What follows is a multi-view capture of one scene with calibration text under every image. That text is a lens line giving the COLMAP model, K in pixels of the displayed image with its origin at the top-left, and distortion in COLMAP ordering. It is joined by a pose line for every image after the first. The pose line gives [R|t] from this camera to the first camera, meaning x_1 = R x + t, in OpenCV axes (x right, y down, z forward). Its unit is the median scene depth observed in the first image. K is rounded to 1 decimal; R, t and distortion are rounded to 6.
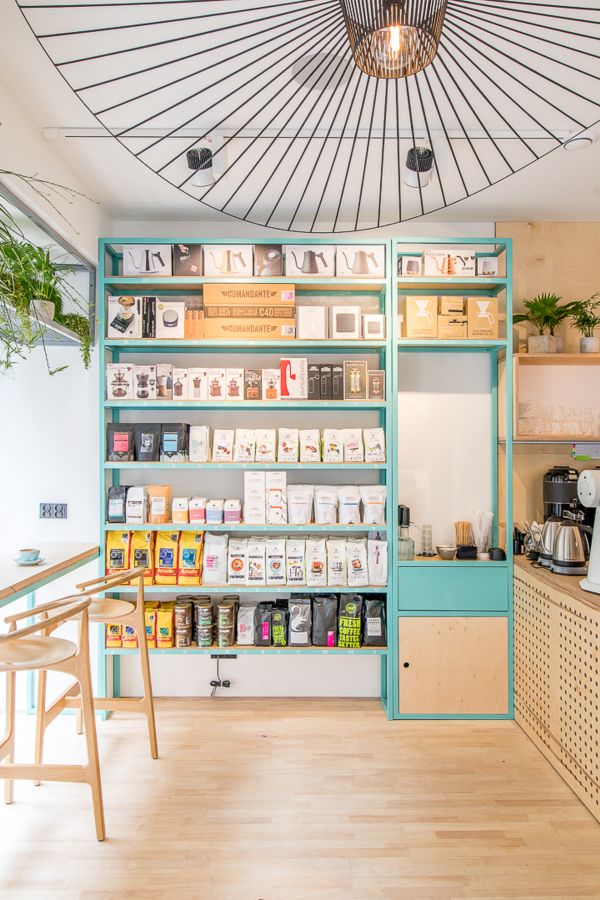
lens RADIAL K [[609.6, 0, 293.5], [0, 609.6, 453.2], [0, 0, 1]] dist [-0.001355, -0.001754]
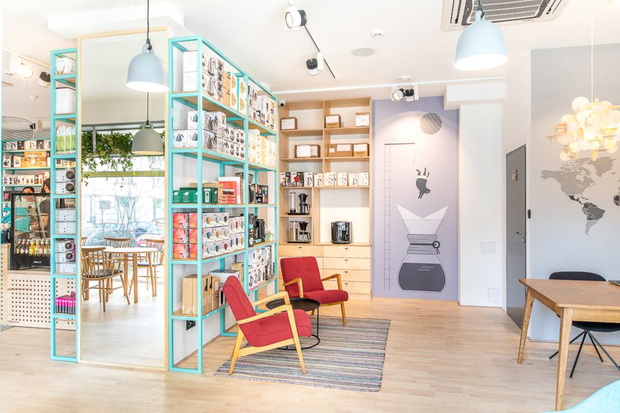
lens RADIAL K [[420.0, 0, 308.5], [0, 420.0, 207.4], [0, 0, 1]] dist [-0.001355, -0.001754]
pose [[0.976249, -0.004340, -0.216607, 2.015983], [0.004881, 0.999986, 0.001964, 0.053027], [0.216595, -0.002975, 0.976257, -1.049712]]
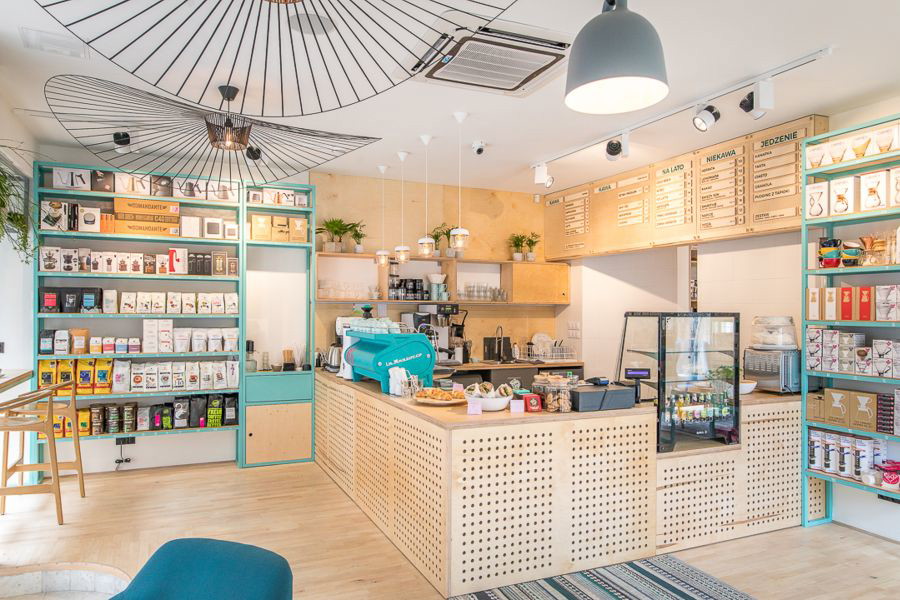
lens RADIAL K [[609.6, 0, 450.4], [0, 609.6, 307.1], [0, 0, 1]] dist [-0.001355, -0.001754]
pose [[0.906563, 0.005985, 0.422028, -0.026145], [-0.003883, 0.999975, -0.005840, 0.004436], [-0.422053, 0.003655, 0.906564, -0.751723]]
